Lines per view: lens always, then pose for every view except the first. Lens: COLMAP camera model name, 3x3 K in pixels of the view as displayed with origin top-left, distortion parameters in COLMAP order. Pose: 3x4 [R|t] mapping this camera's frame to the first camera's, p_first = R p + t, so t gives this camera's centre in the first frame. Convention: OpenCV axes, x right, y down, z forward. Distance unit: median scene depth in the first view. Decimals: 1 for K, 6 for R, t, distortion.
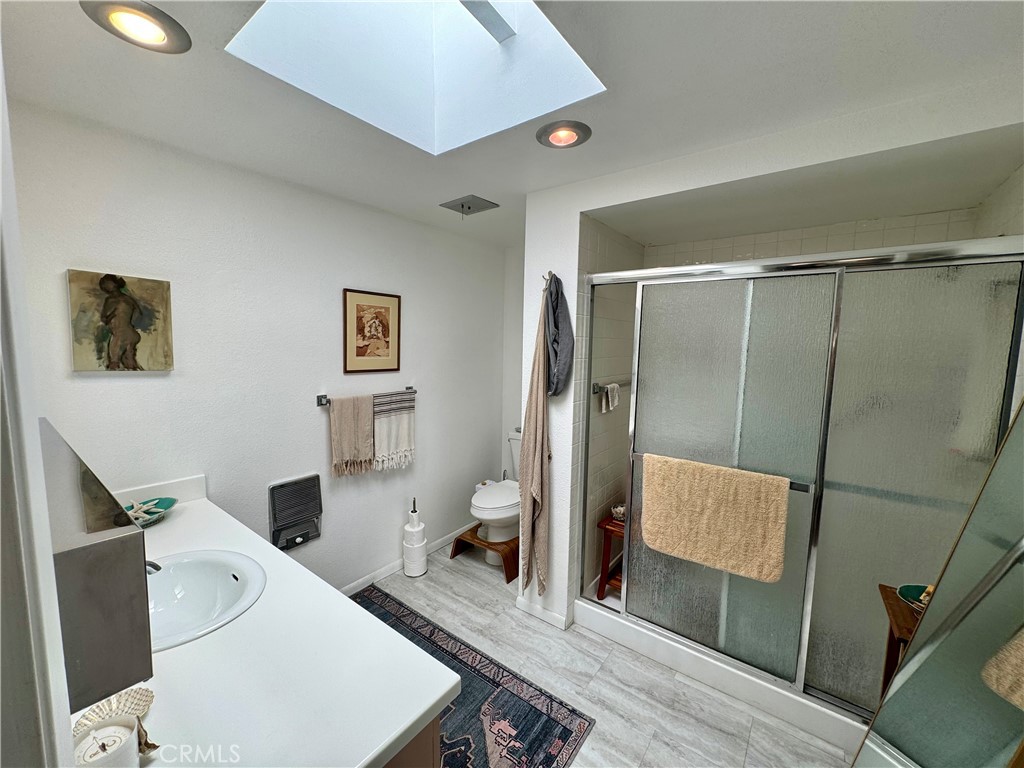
lens RADIAL K [[407.1, 0, 509.5], [0, 407.1, 388.3], [0, 0, 1]] dist [0.004540, -0.001711]
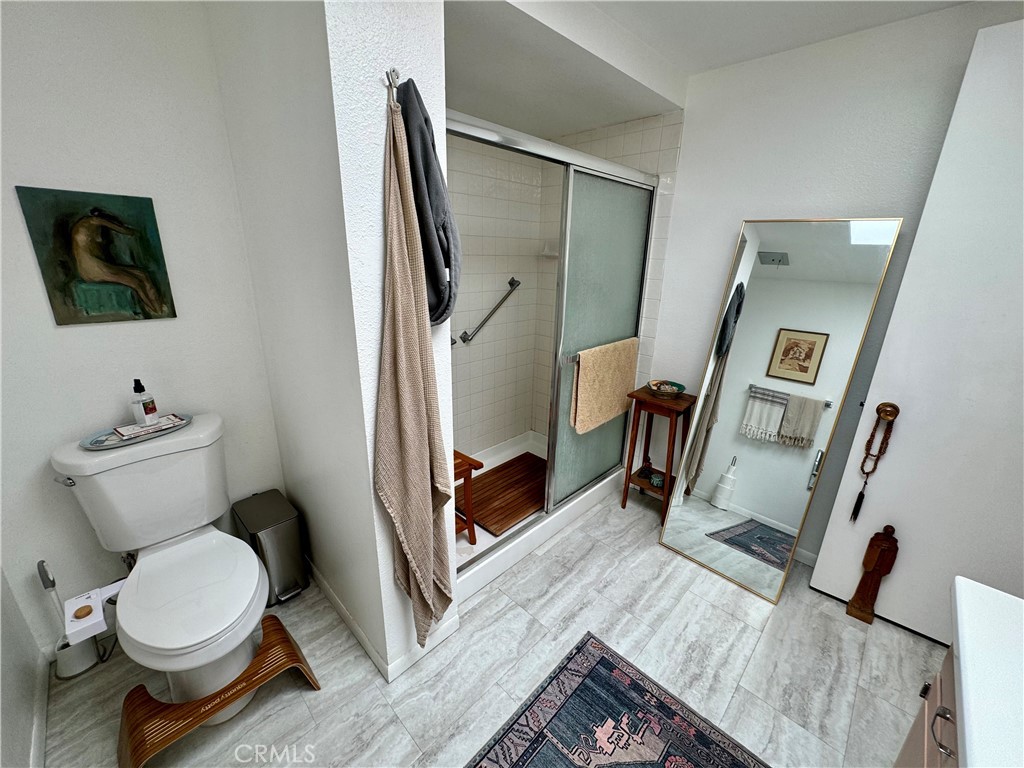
lens RADIAL K [[407.1, 0, 511.9], [0, 407.1, 386.7], [0, 0, 1]] dist [0.004540, -0.001711]
pose [[0.127567, -0.322505, 0.937932, -0.406559], [0.092035, 0.945427, 0.312564, -0.062516], [-0.987551, 0.046450, 0.150288, 0.730740]]
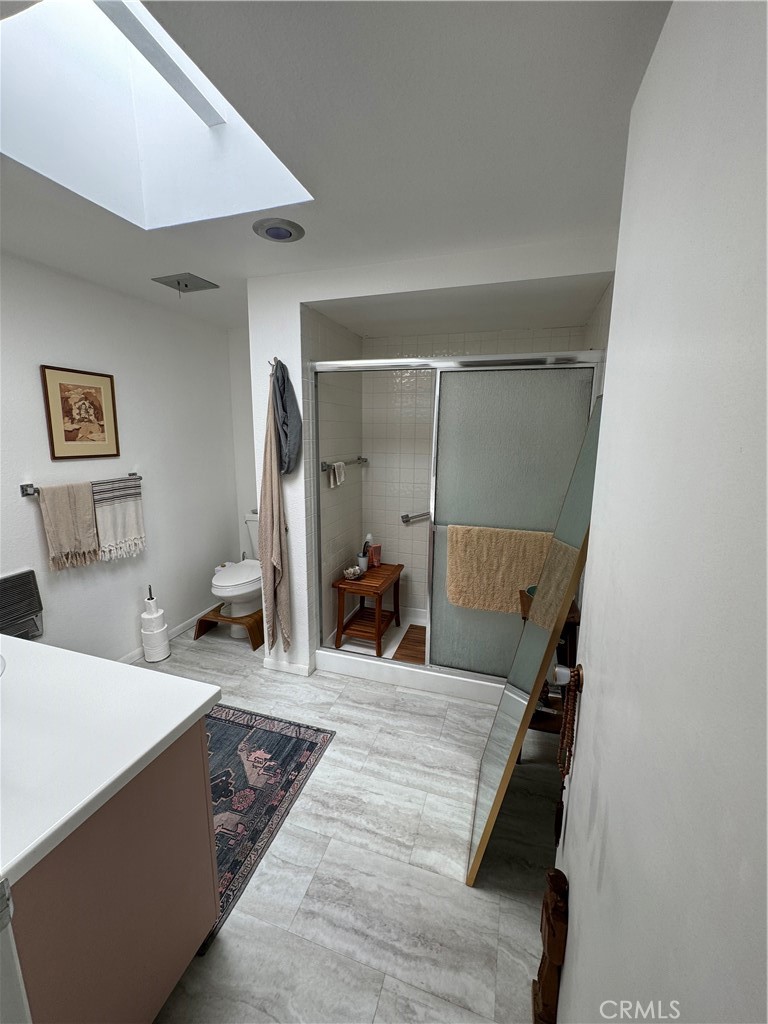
lens RADIAL K [[407.1, 0, 380.3], [0, 407.1, 511.3], [0, 0, 1]] dist [0.004540, -0.001711]
pose [[0.945898, -0.068217, 0.317211, -0.006831], [0.041588, 0.995075, 0.089980, 0.028614], [-0.321787, -0.071919, 0.944077, -0.121899]]
